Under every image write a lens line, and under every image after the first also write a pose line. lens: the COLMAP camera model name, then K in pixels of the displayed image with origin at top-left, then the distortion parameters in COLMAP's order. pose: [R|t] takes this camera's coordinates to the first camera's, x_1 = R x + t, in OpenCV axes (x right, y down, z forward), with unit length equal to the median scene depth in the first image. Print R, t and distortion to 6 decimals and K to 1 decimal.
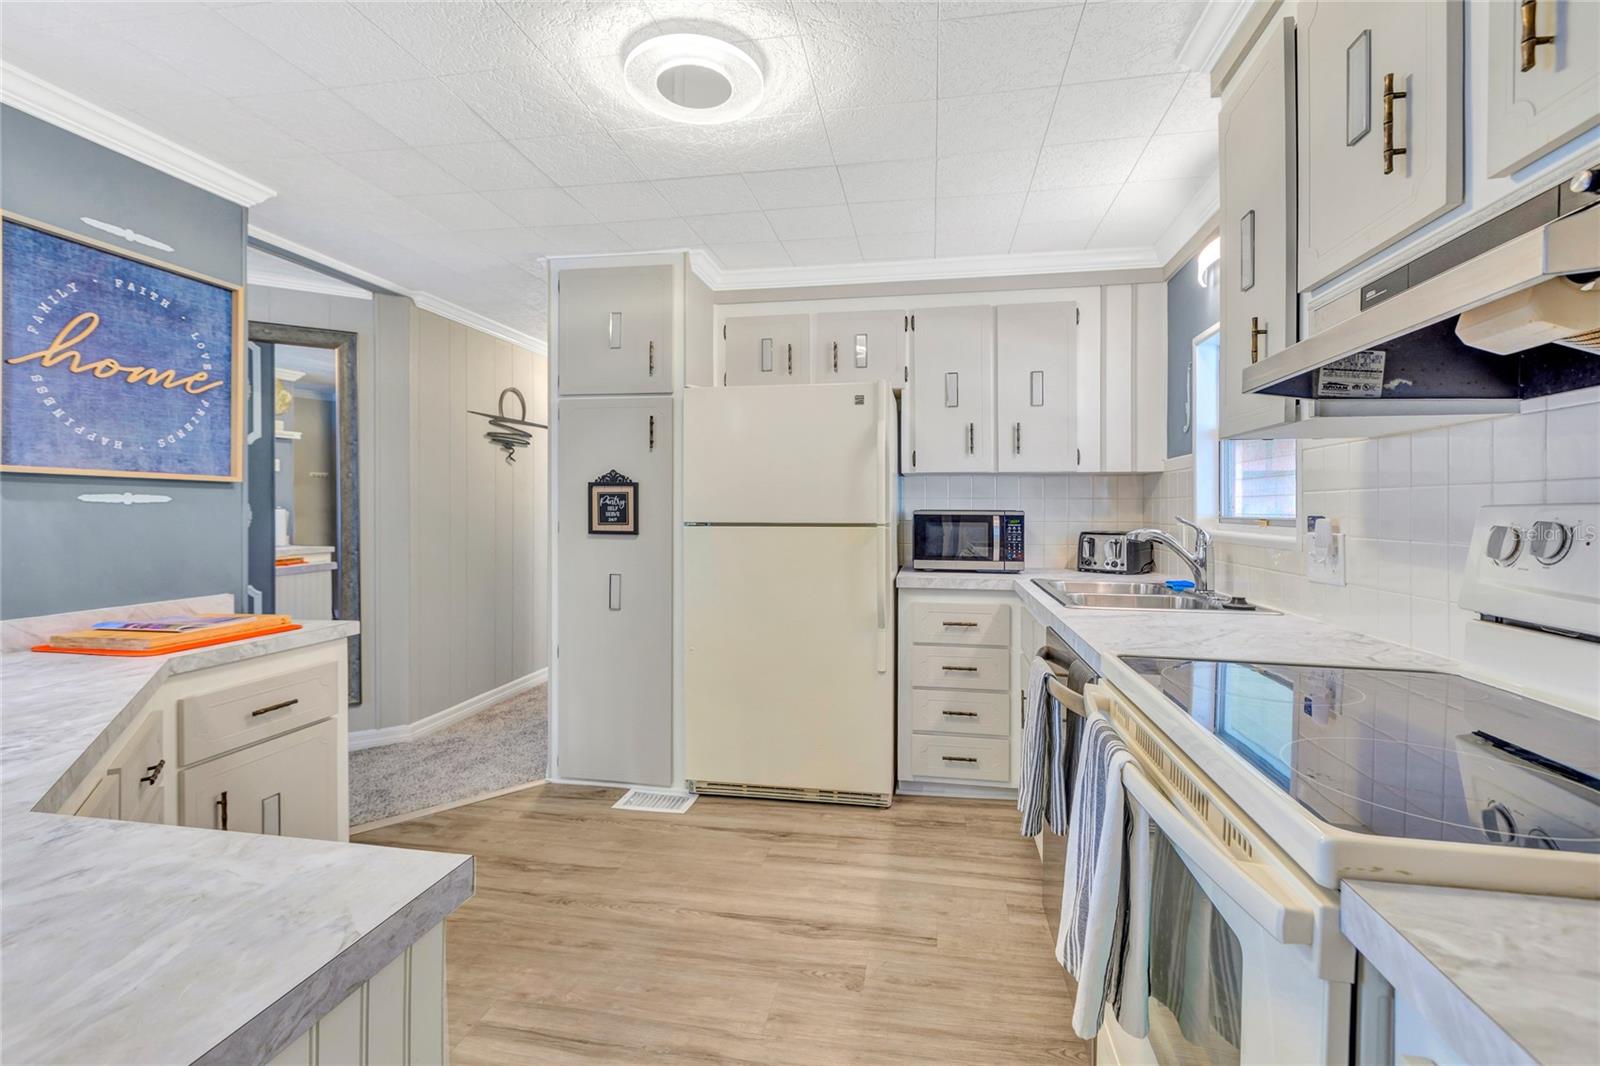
lens RADIAL K [[733.4, 0, 798.8], [0, 733.4, 509.0], [0, 0, 1]] dist [-0.000417, -0.000195]
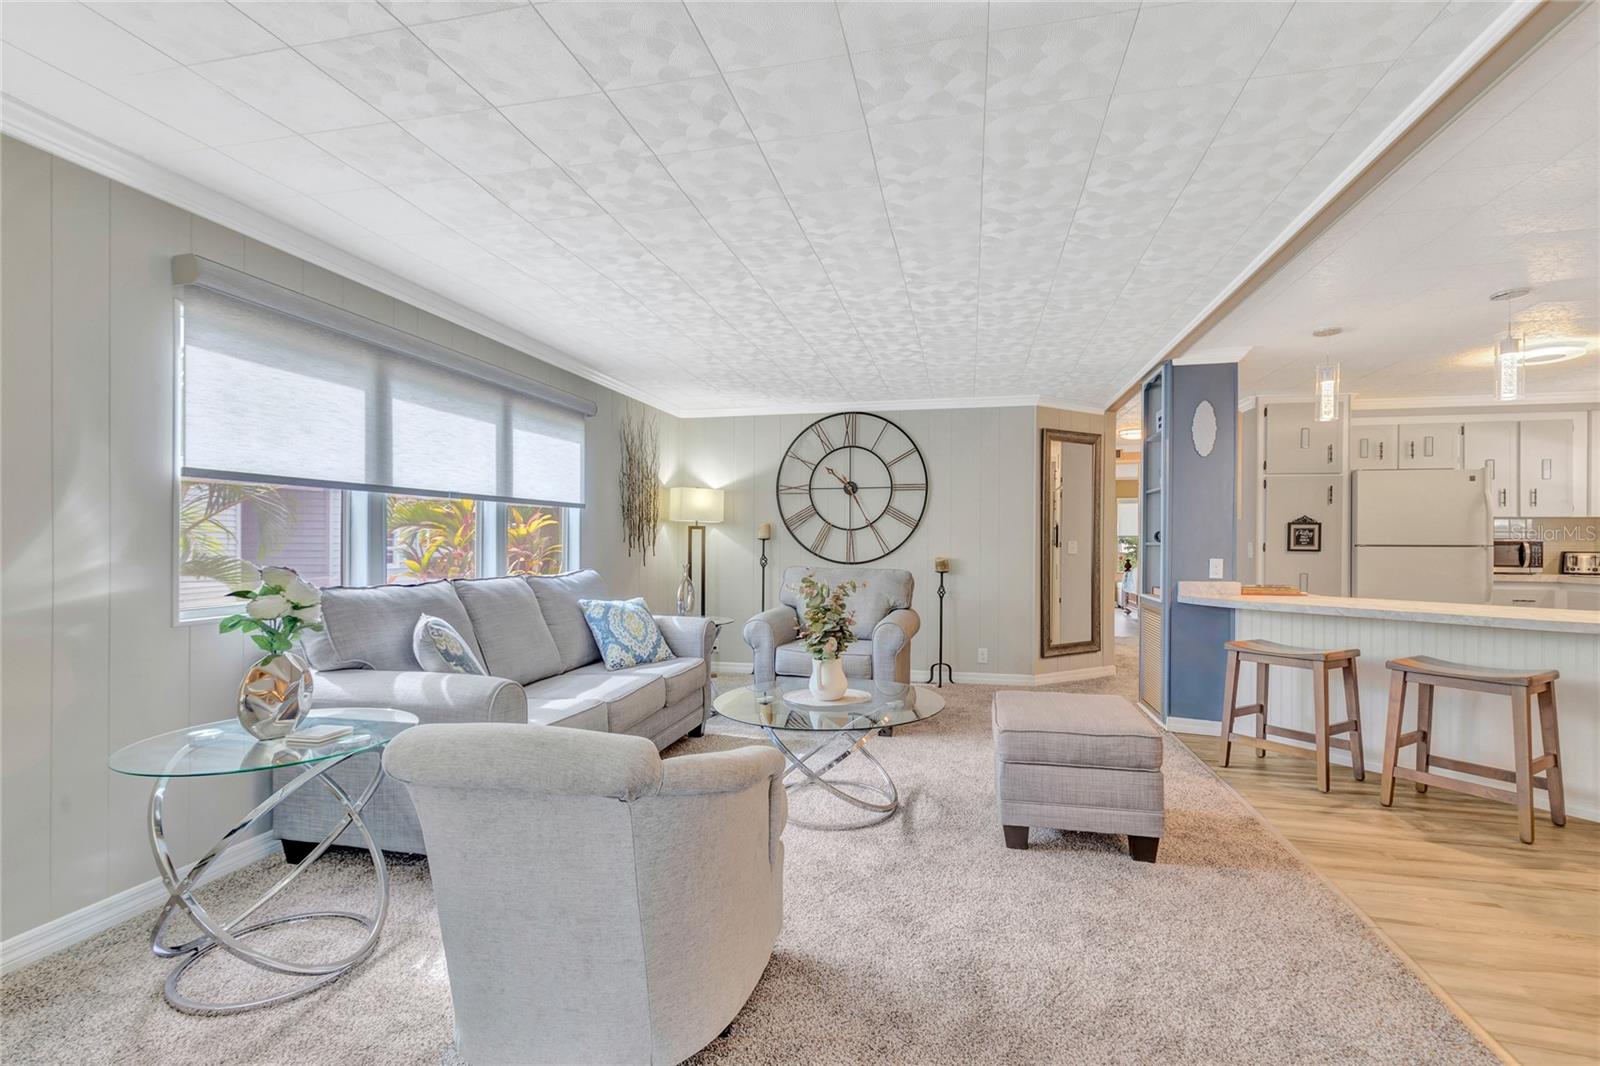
lens RADIAL K [[735.9, 0, 794.6], [0, 735.9, 540.8], [0, 0, 1]] dist [0.001162, -0.000137]
pose [[0.998815, 0.003322, -0.048559, -1.410377], [-0.003497, 0.999988, -0.003522, 0.019402], [0.048547, 0.003688, 0.998814, -0.859530]]
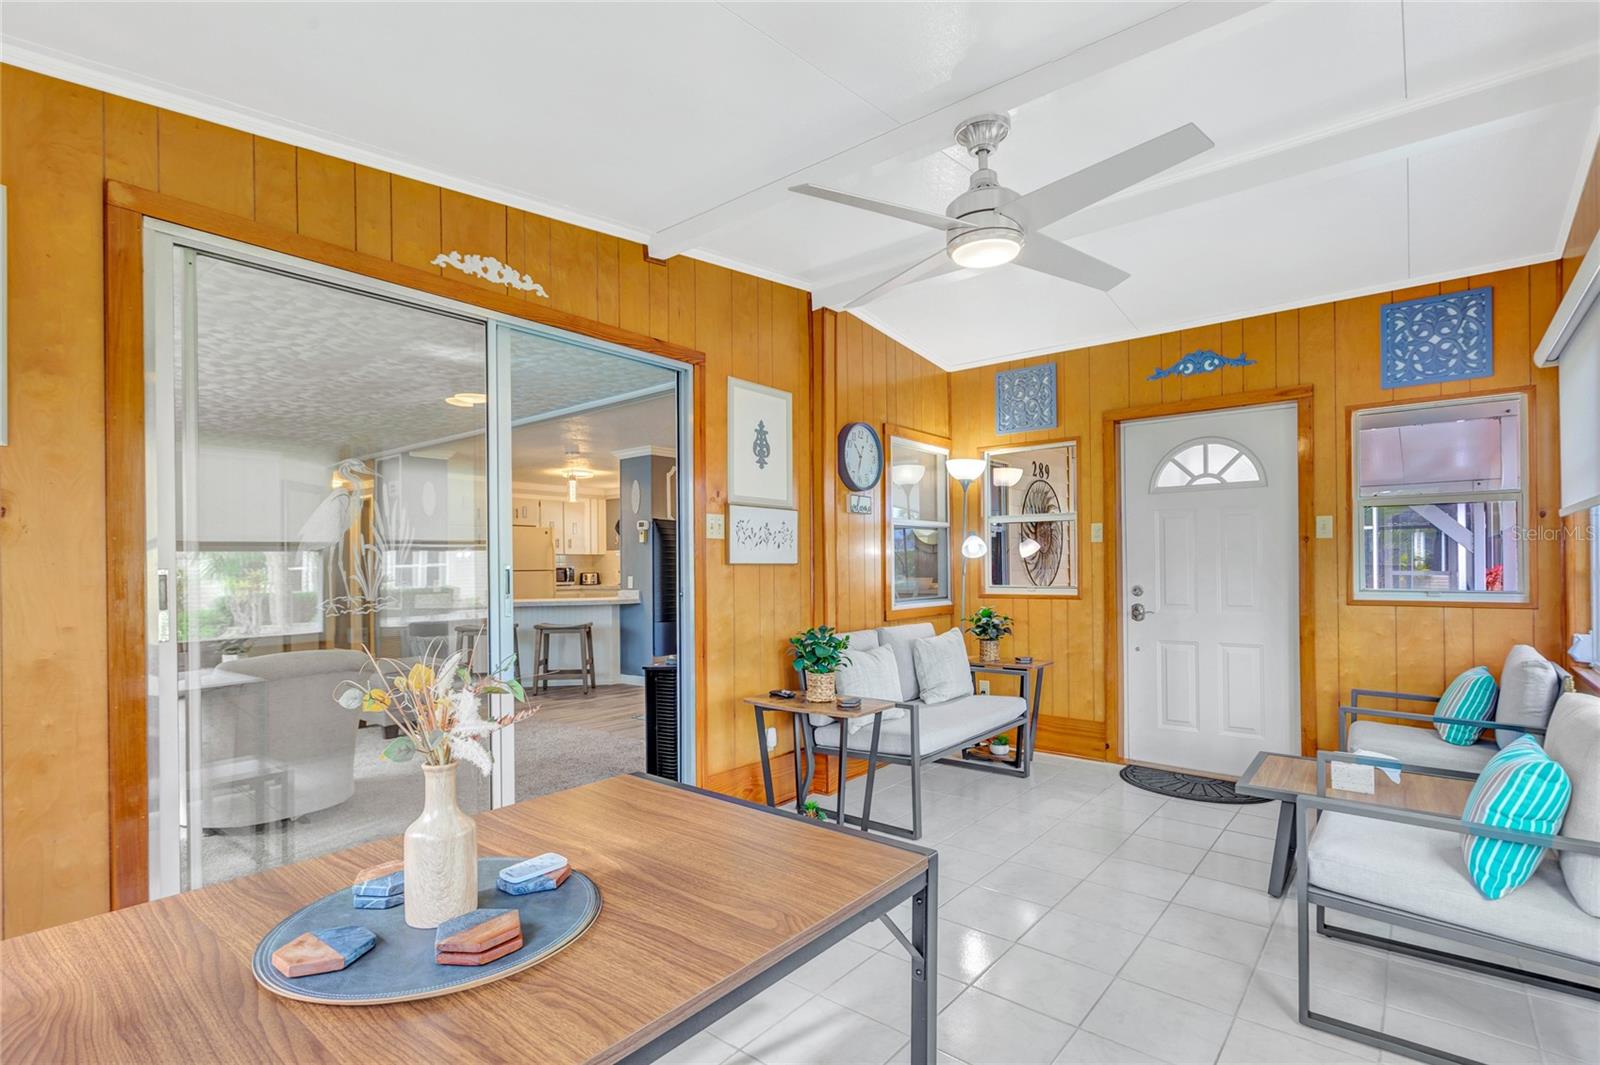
lens RADIAL K [[765.2, 0, 818.4], [0, 765.2, 563.8], [0, 0, 1]] dist [0.000671, 0.000249]
pose [[0.465606, -0.000208, 0.884992, -2.195032], [0.012858, 0.999896, -0.006530, 0.027861], [-0.884899, 0.014420, 0.465560, -1.539206]]
